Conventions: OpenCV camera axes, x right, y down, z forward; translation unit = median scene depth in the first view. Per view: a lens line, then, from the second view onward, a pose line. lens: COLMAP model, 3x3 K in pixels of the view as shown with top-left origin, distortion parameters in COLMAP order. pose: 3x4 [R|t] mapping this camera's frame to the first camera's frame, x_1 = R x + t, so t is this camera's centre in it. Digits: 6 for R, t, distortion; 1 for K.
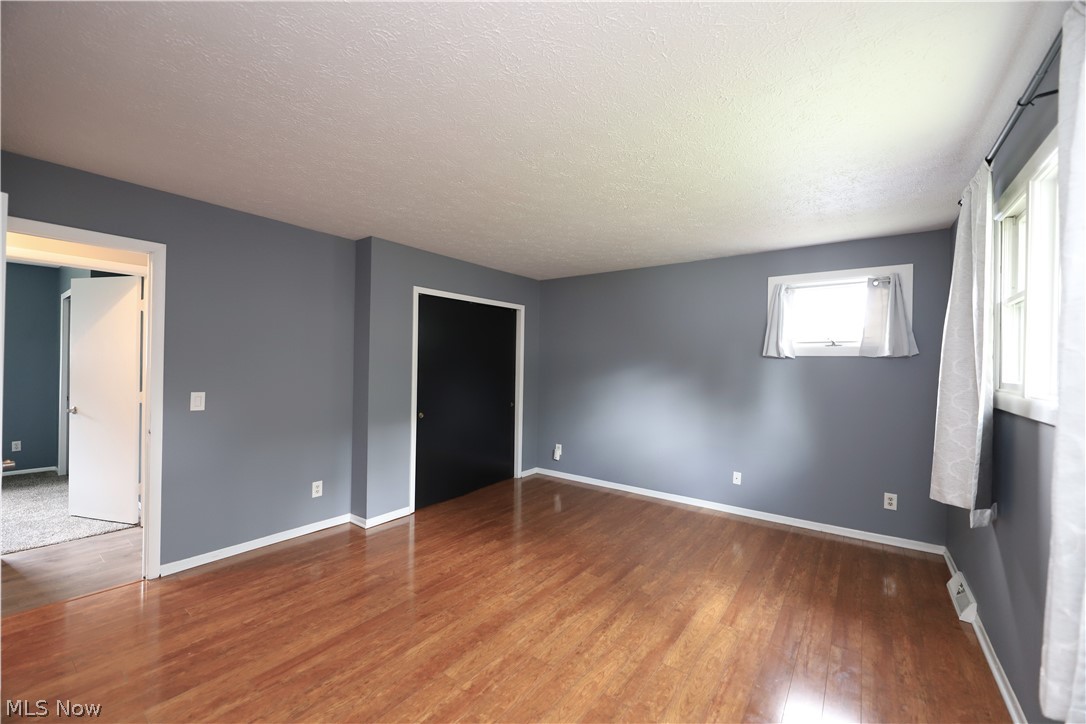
lens RADIAL K [[433.8, 0, 542.9], [0, 433.8, 364.3], [0, 0, 1]] dist [-0.000994, -0.002941]
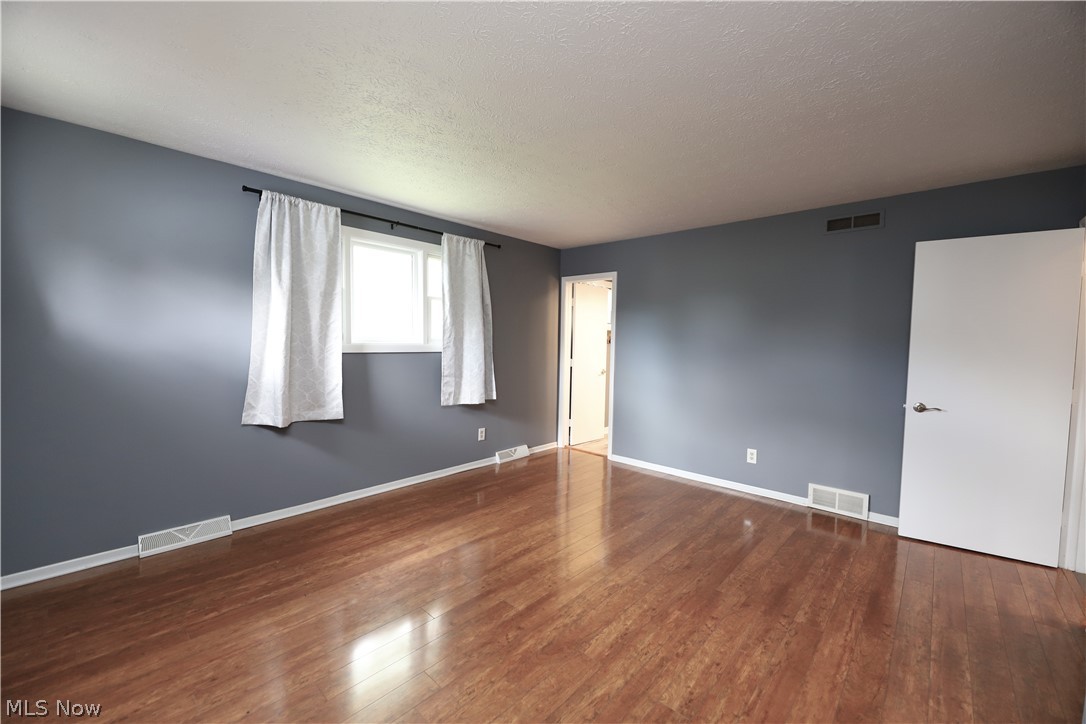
lens RADIAL K [[433.8, 0, 542.9], [0, 433.8, 362.4], [0, 0, 1]] dist [-0.000994, -0.002941]
pose [[-0.993845, -0.038036, 0.104047, -0.005301], [-0.032834, 0.998145, 0.051260, 0.020830], [-0.105804, 0.047529, -0.993251, 1.973686]]
